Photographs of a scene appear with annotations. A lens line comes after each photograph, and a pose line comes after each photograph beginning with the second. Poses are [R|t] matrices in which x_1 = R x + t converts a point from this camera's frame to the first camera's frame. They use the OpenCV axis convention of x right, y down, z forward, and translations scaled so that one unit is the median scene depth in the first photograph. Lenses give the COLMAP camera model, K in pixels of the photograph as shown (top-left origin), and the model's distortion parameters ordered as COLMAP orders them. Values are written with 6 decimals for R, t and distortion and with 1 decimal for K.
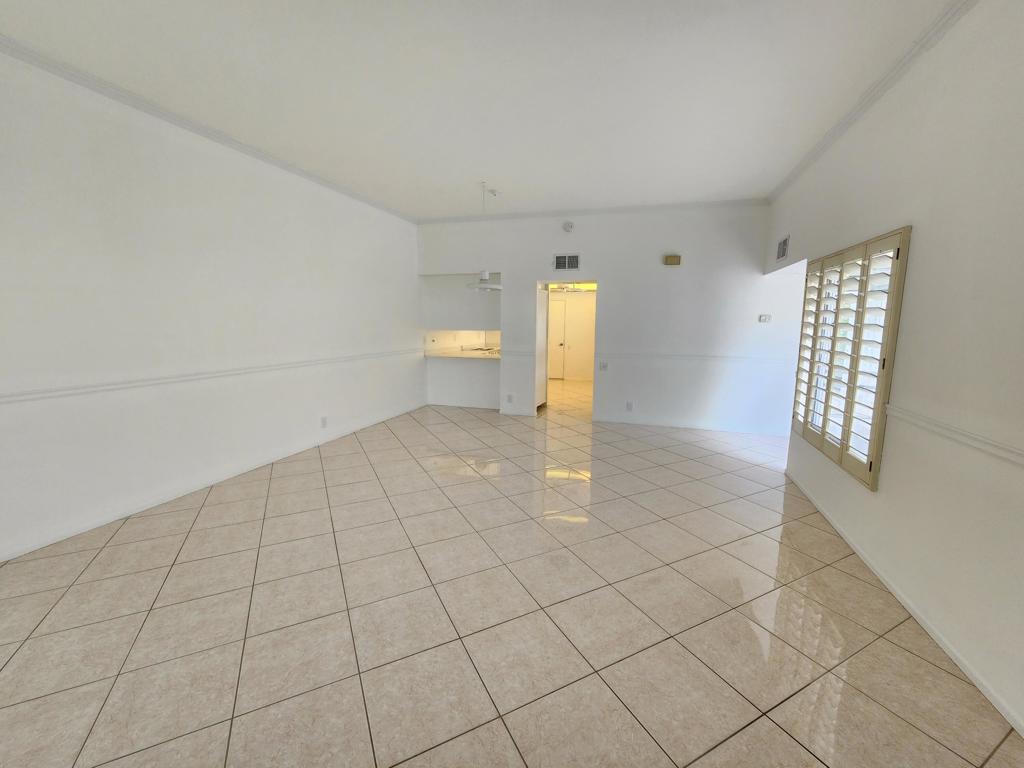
lens RADIAL K [[422.1, 0, 515.0], [0, 422.1, 379.6], [0, 0, 1]] dist [0.005098, -0.000731]
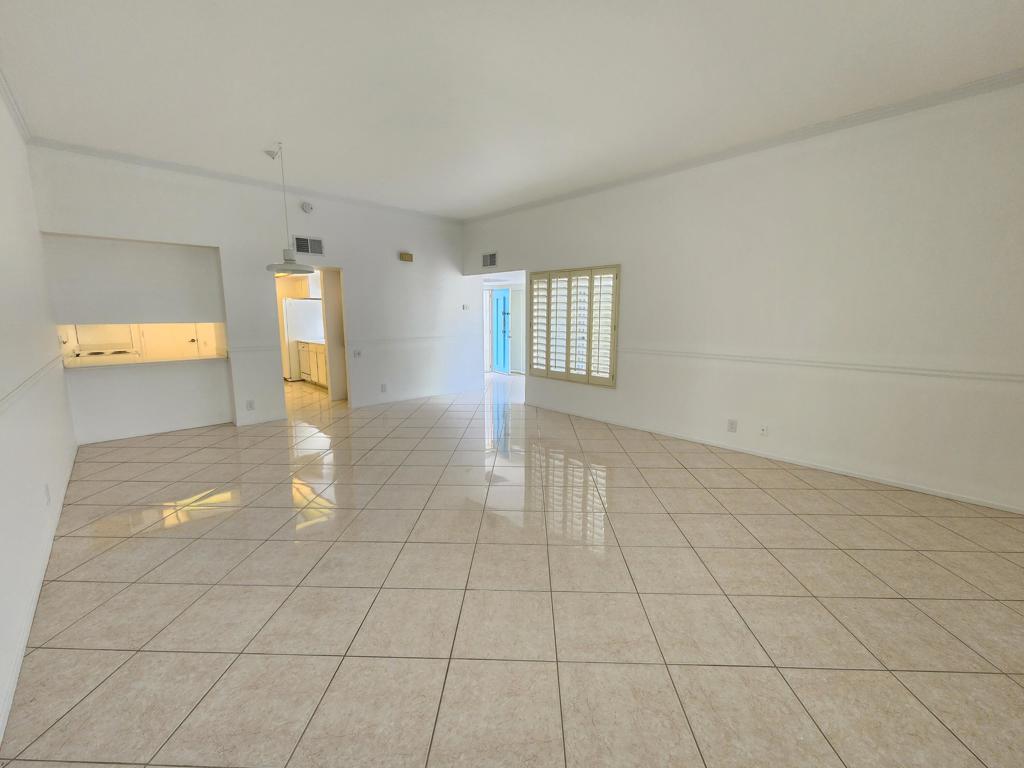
lens RADIAL K [[422.1, 0, 514.8], [0, 422.1, 382.5], [0, 0, 1]] dist [0.005098, -0.000731]
pose [[0.485014, -0.148875, 0.861741, -0.516158], [0.124926, 0.987092, 0.100218, -0.017545], [-0.865537, 0.059047, 0.497352, 0.165223]]
